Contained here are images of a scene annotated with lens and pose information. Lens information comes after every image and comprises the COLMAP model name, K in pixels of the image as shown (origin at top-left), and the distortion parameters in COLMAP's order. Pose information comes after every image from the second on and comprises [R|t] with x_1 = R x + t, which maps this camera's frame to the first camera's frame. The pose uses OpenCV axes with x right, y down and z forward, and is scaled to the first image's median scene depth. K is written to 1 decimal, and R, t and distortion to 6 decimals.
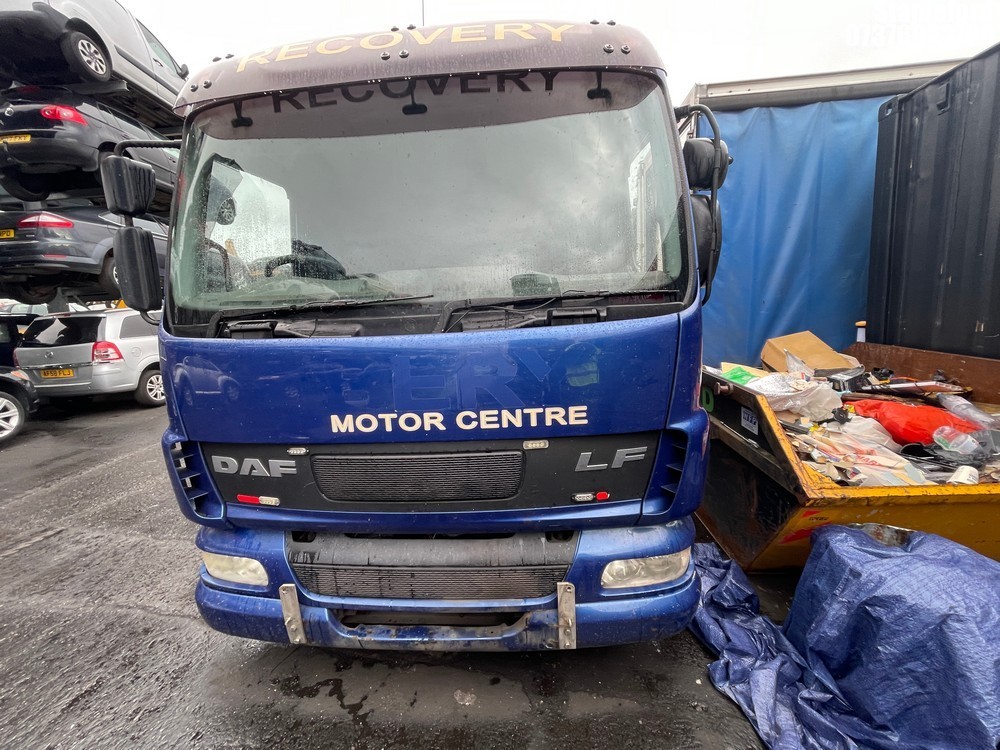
lens RADIAL K [[398.9, 0, 503.2], [0, 398.9, 373.1], [0, 0, 1]] dist [-0.000369, -0.000061]
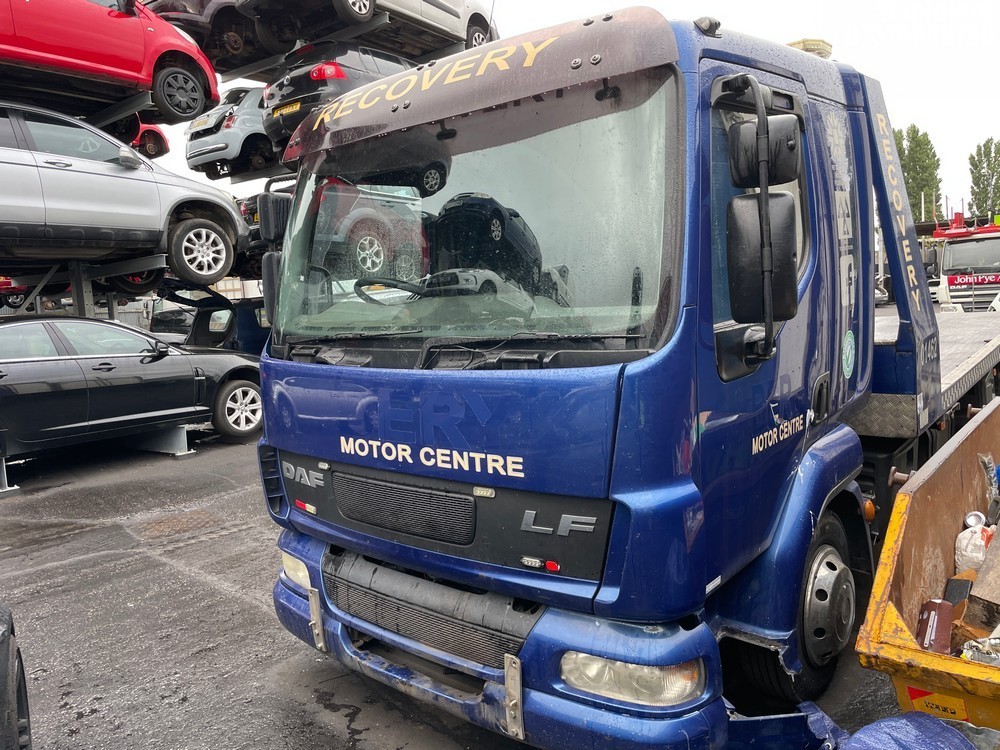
lens RADIAL K [[753.2, 0, 507.6], [0, 753.2, 373.3], [0, 0, 1]] dist [0.068700, -0.076796]
pose [[0.805335, 0.067574, -0.588957, 1.084221], [-0.082708, 0.996573, 0.001249, -0.101667], [0.587023, 0.047705, 0.808164, -0.397491]]
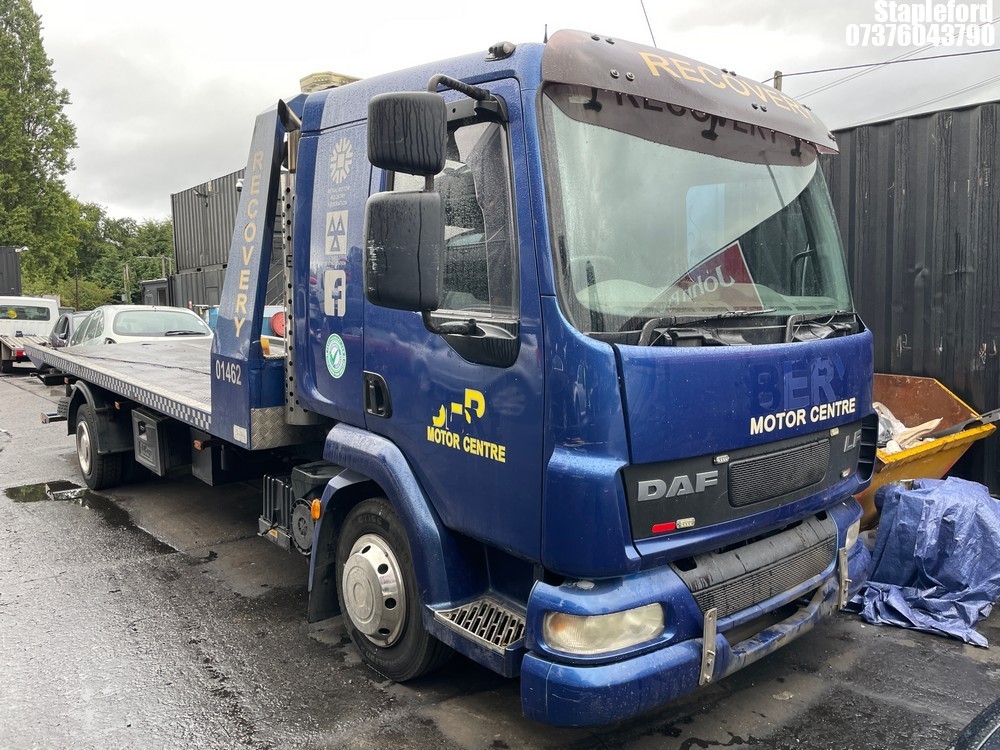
lens RADIAL K [[753.2, 0, 496.6], [0, 753.2, 367.7], [0, 0, 1]] dist [0.068700, -0.076796]
pose [[0.711367, -0.012453, 0.702710, -2.182380], [0.087949, 0.993561, -0.071425, 0.053327], [-0.697296, 0.112613, 0.707882, 0.028376]]
